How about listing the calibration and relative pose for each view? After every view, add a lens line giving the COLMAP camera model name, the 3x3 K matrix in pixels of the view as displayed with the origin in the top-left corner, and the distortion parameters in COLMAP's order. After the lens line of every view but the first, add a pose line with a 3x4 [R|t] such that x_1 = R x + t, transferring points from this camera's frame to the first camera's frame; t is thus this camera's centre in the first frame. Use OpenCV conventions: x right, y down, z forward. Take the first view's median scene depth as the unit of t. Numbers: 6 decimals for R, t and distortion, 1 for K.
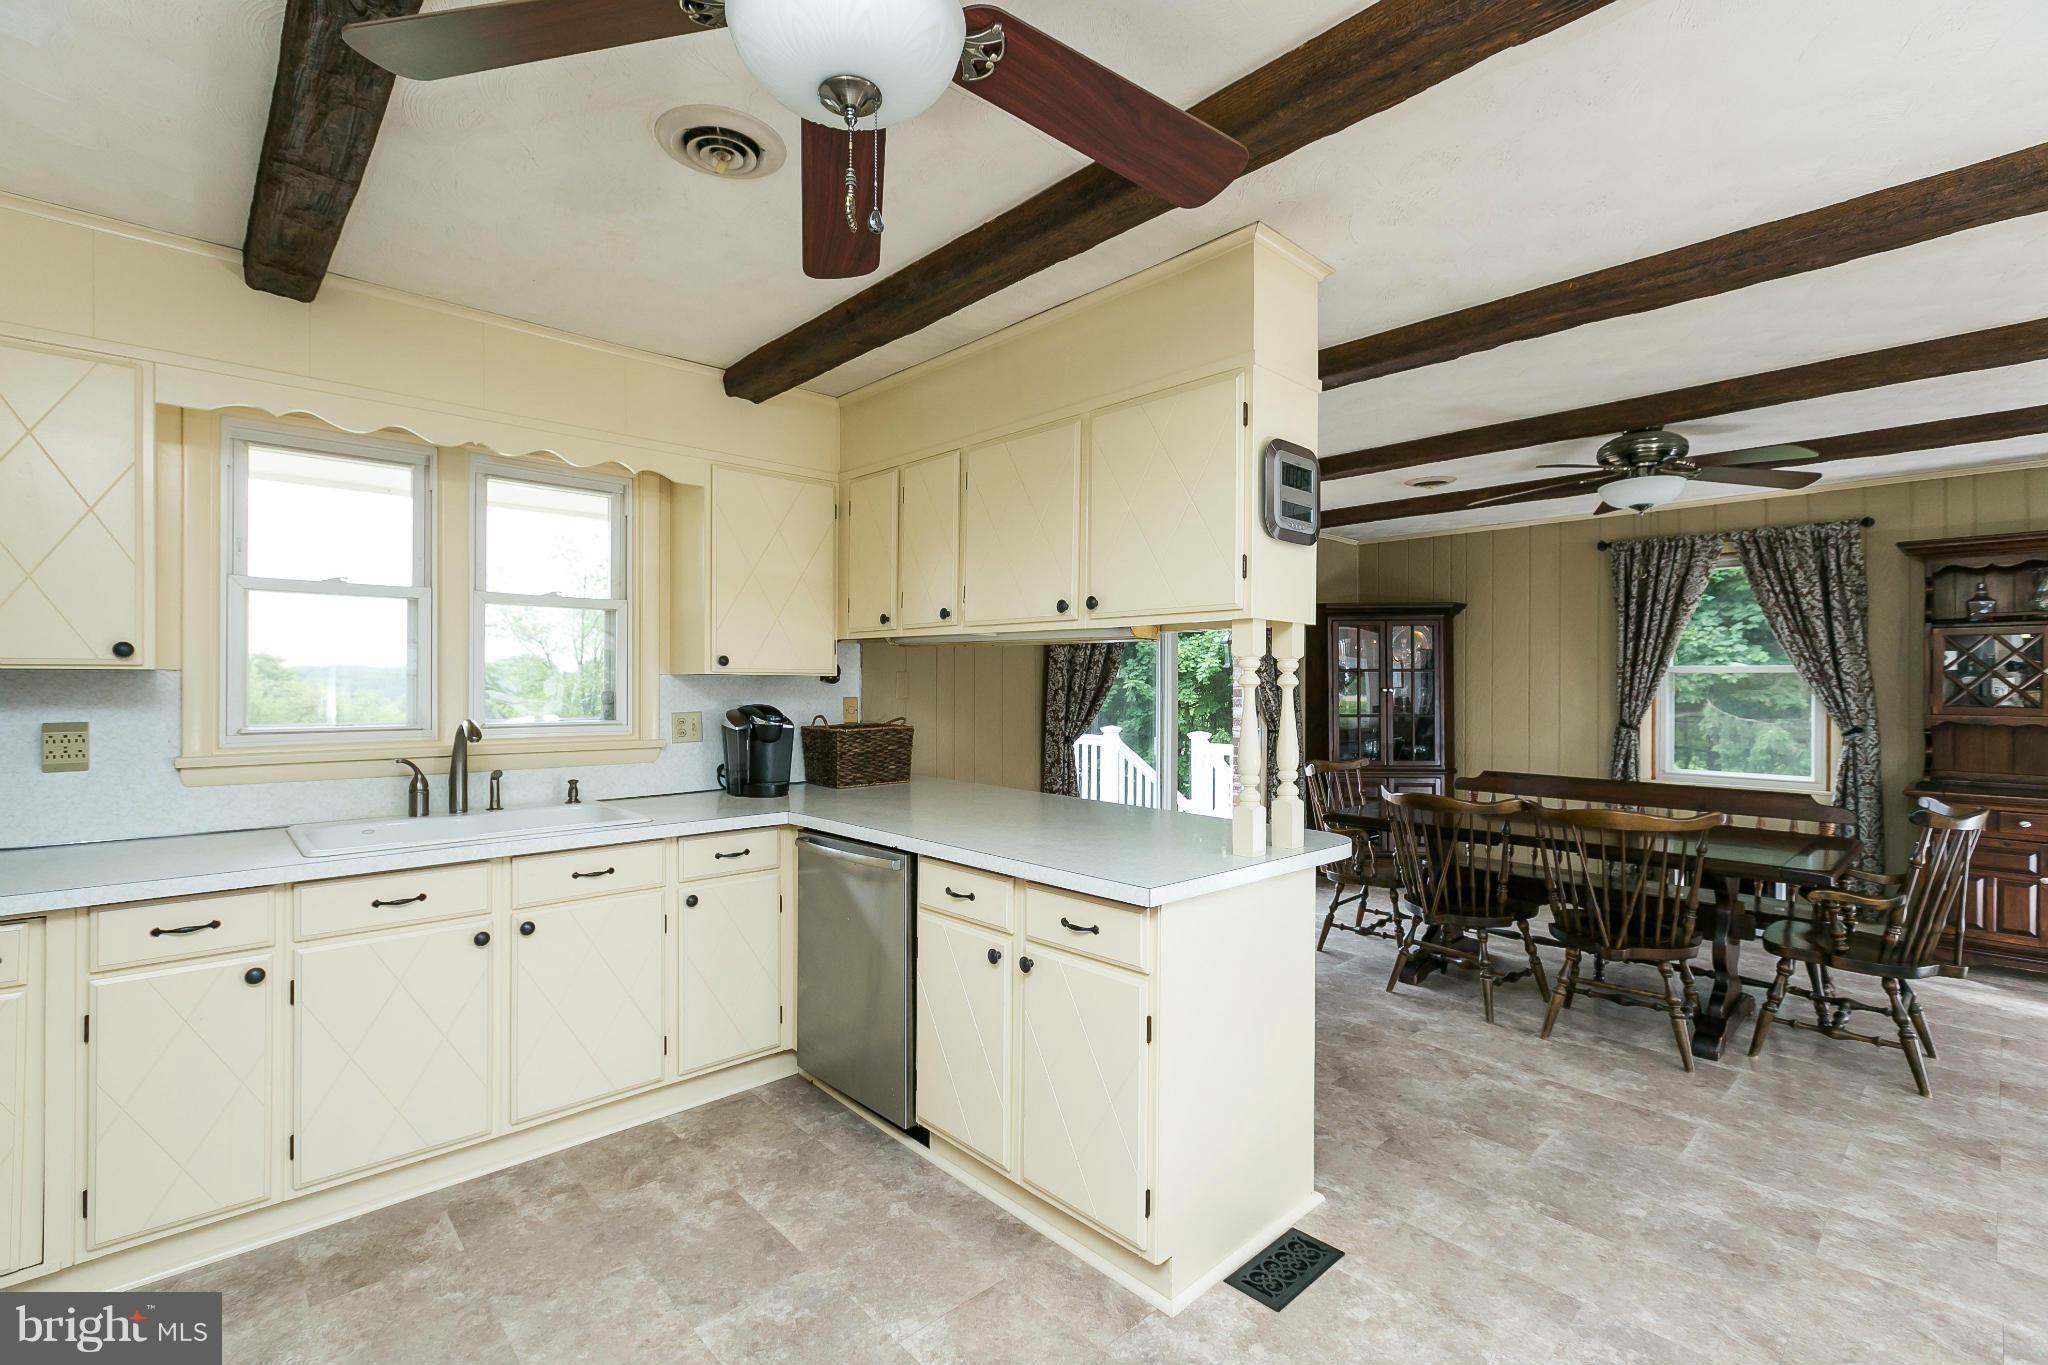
lens RADIAL K [[906.9, 0, 1011.4], [0, 906.9, 690.0], [0, 0, 1]] dist [0.002868, -0.001368]
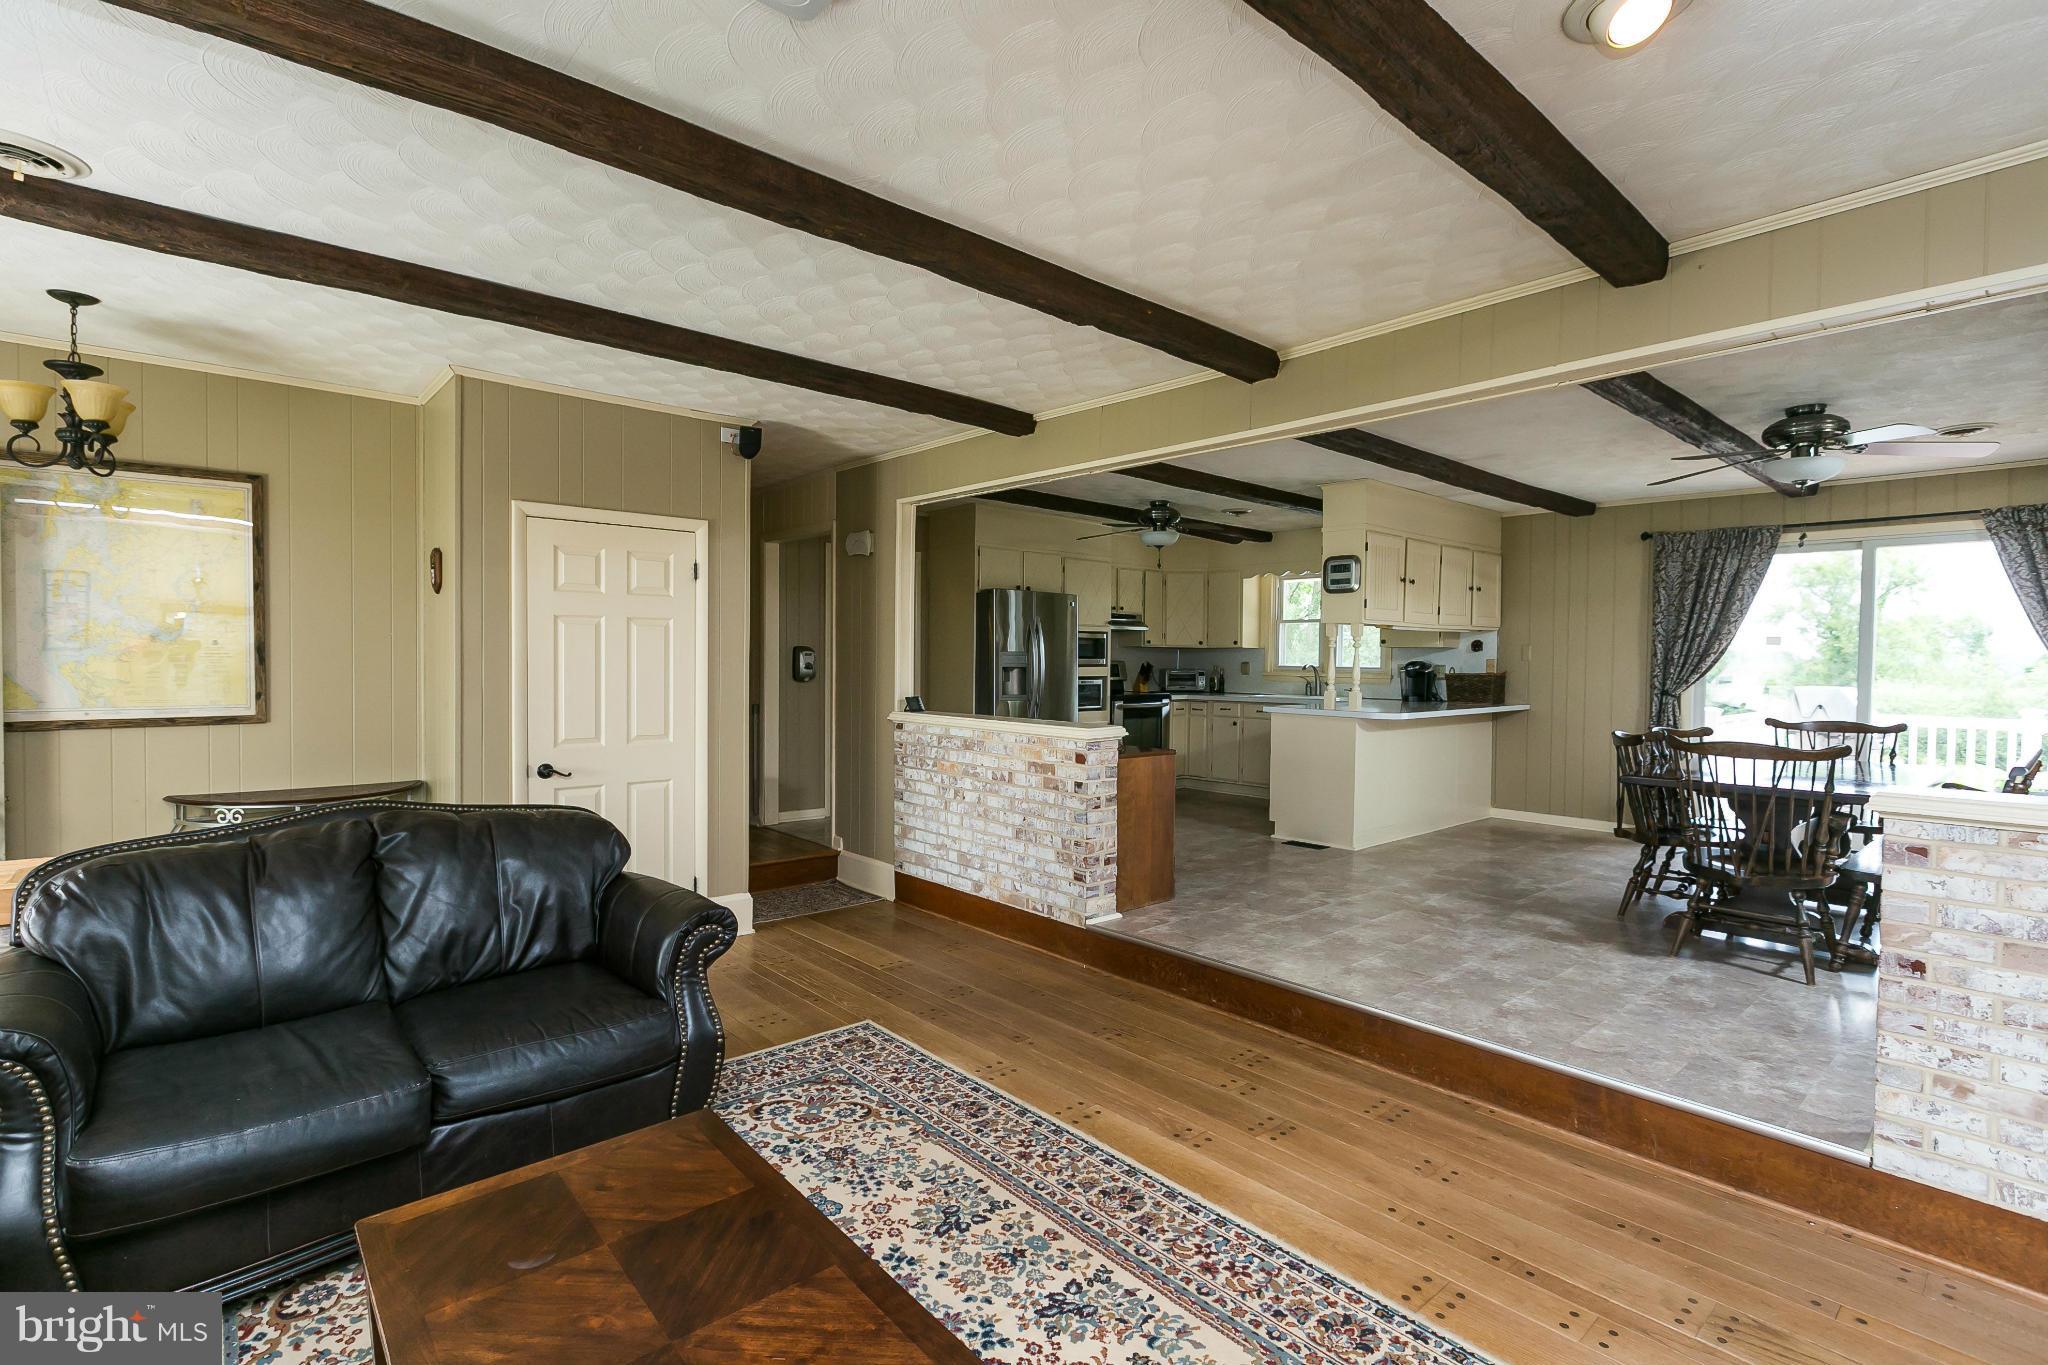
lens RADIAL K [[963.3, 0, 1012.3], [0, 963.3, 680.0], [0, 0, 1]] dist [0.001829, -0.001136]
pose [[-0.022434, 0.016560, -0.999611, 1.489805], [-0.022429, 0.999603, 0.017063, 0.031790], [0.999497, 0.022803, -0.022054, 0.045895]]
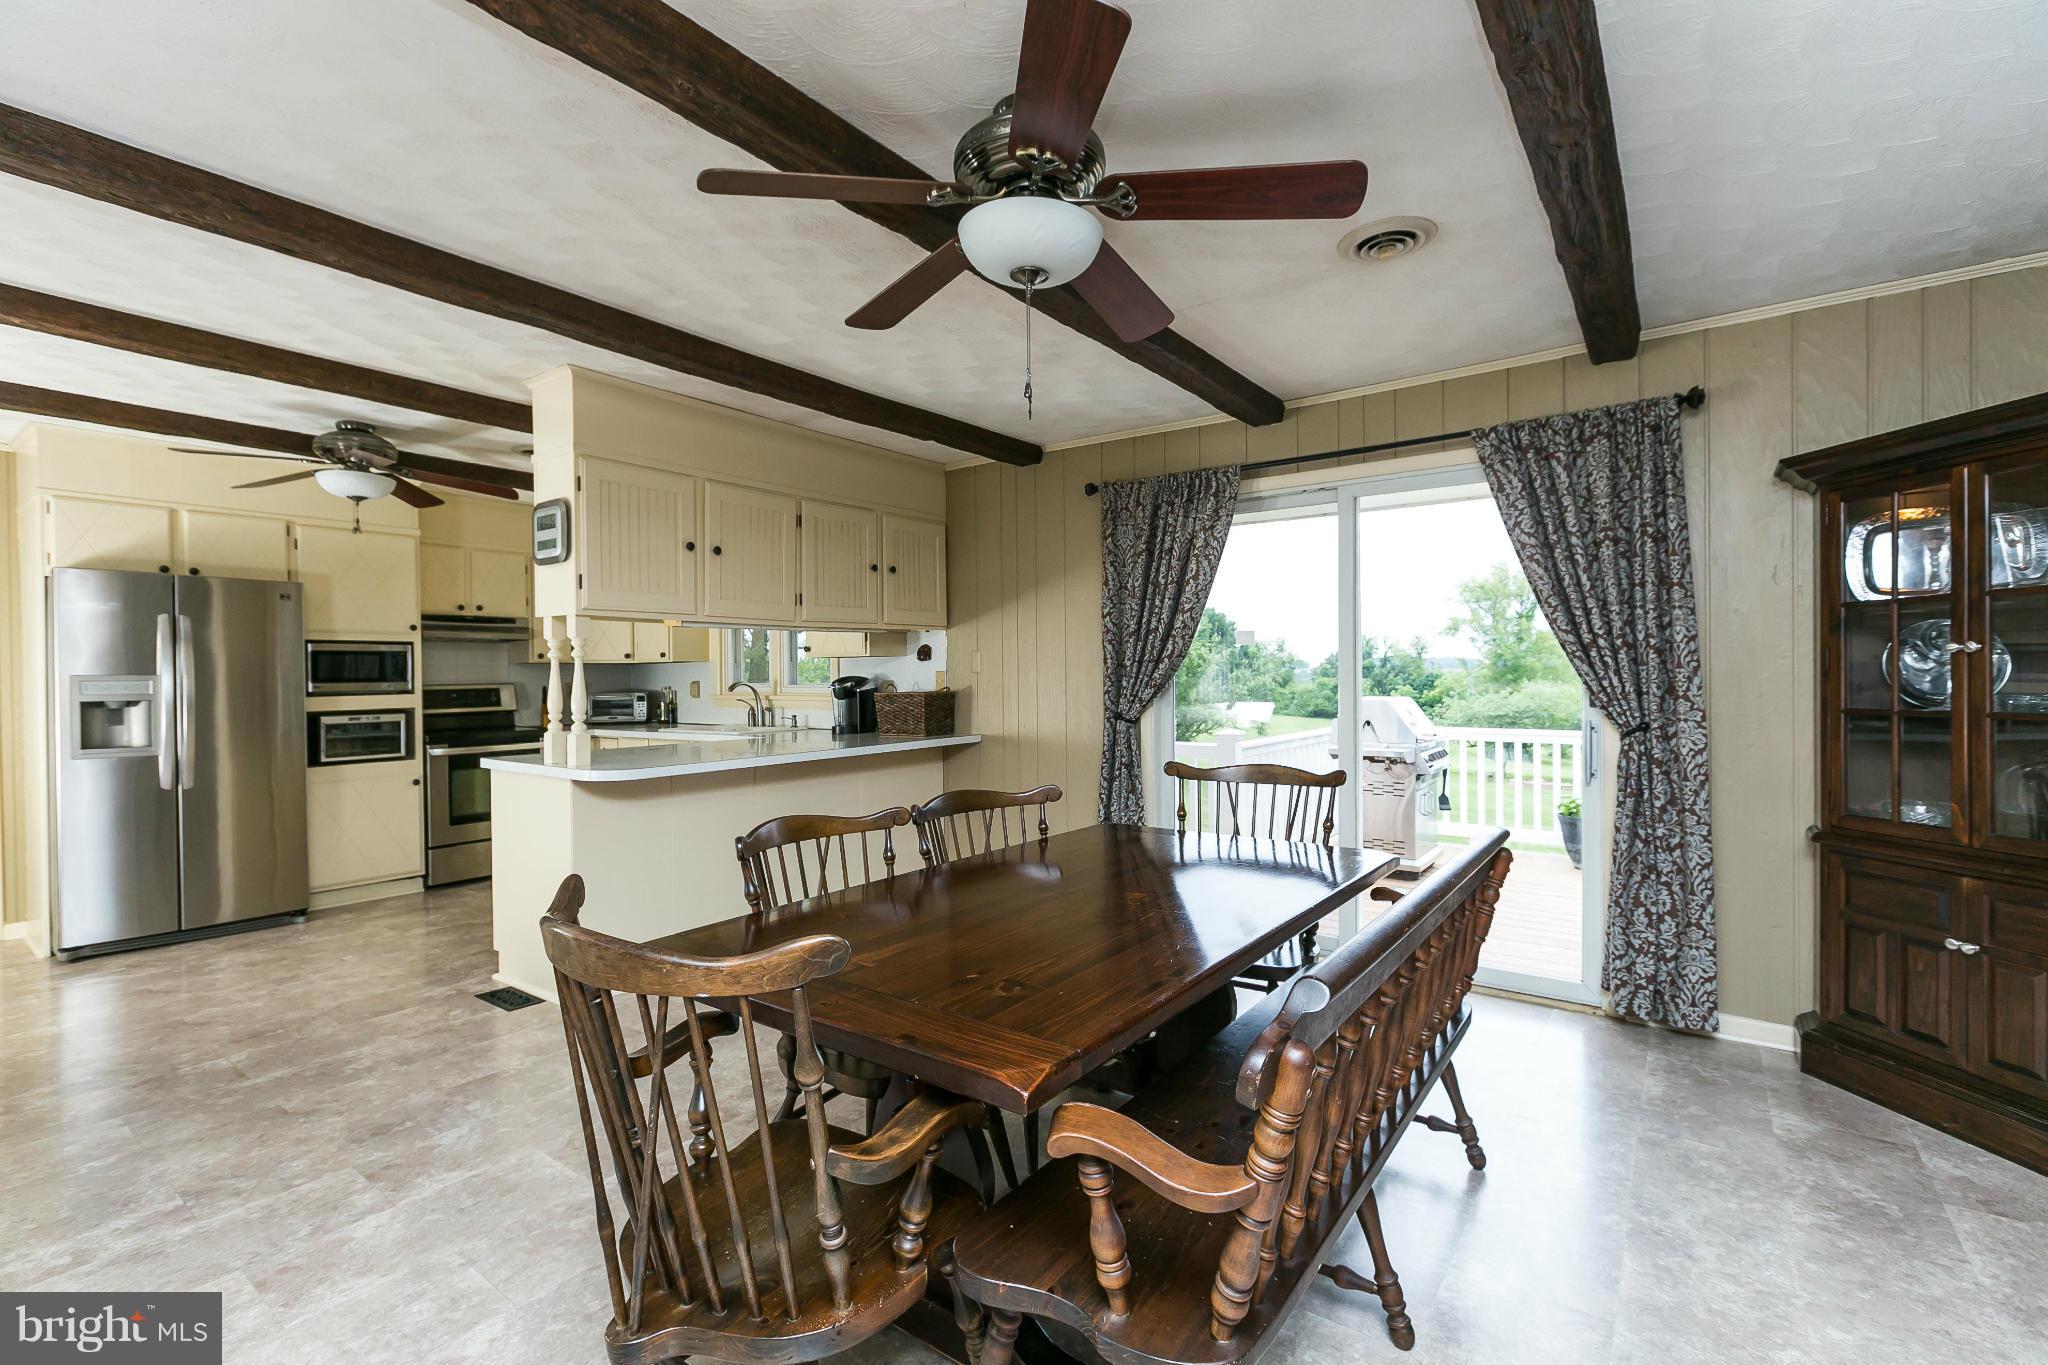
lens RADIAL K [[906.9, 0, 1015.4], [0, 906.9, 682.6], [0, 0, 1]] dist [0.002868, -0.001368]
pose [[0.185831, 0.000468, -0.982582, 0.931886], [-0.000194, 1.000000, 0.000440, 0.019187], [0.982582, 0.000109, 0.185831, 0.700388]]
